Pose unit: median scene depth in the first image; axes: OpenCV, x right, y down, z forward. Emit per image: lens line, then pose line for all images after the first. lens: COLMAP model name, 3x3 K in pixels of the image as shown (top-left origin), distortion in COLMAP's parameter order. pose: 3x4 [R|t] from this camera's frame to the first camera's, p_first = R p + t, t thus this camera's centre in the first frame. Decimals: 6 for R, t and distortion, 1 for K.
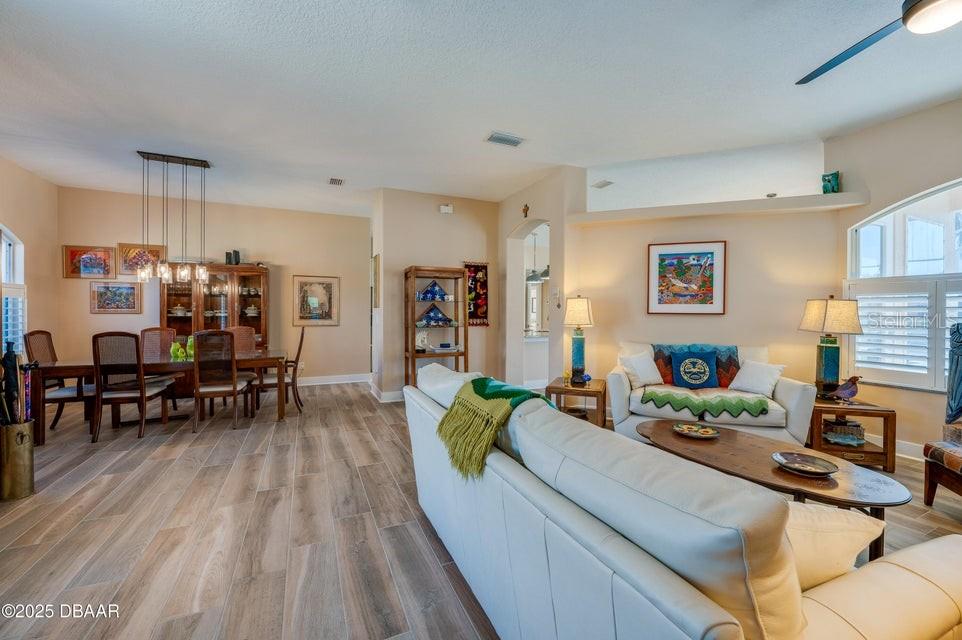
lens RADIAL K [[389.8, 0, 481.9], [0, 389.8, 313.5], [0, 0, 1]] dist [-0.020551, 0.000555]
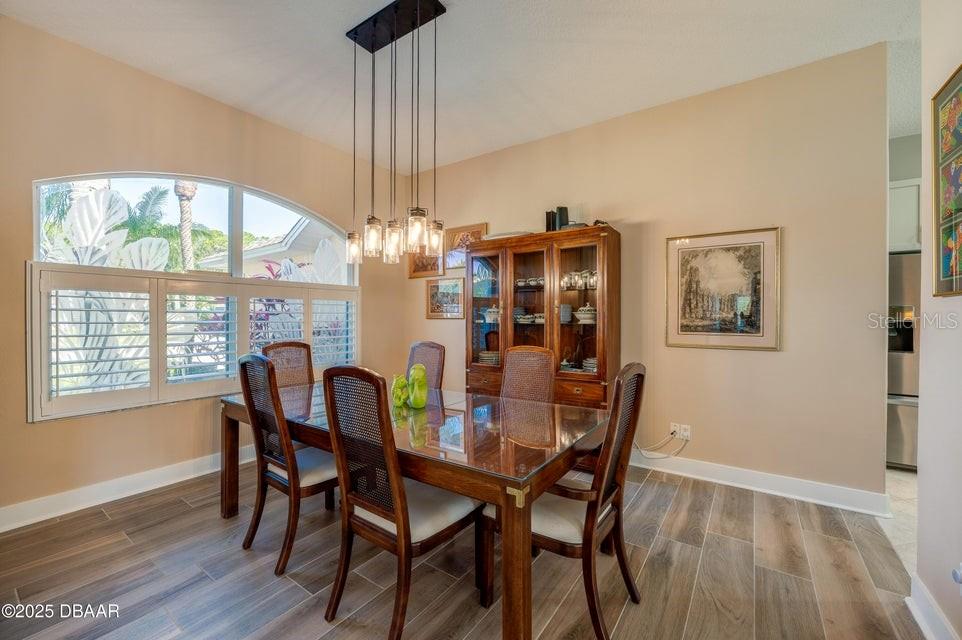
lens RADIAL K [[389.8, 0, 486.4], [0, 389.8, 314.3], [0, 0, 1]] dist [-0.020551, 0.000555]
pose [[0.515298, -0.010903, -0.856942, -0.120425], [0.000510, 0.999923, -0.012416, 0.000207], [0.857011, 0.005961, 0.515263, 0.349814]]
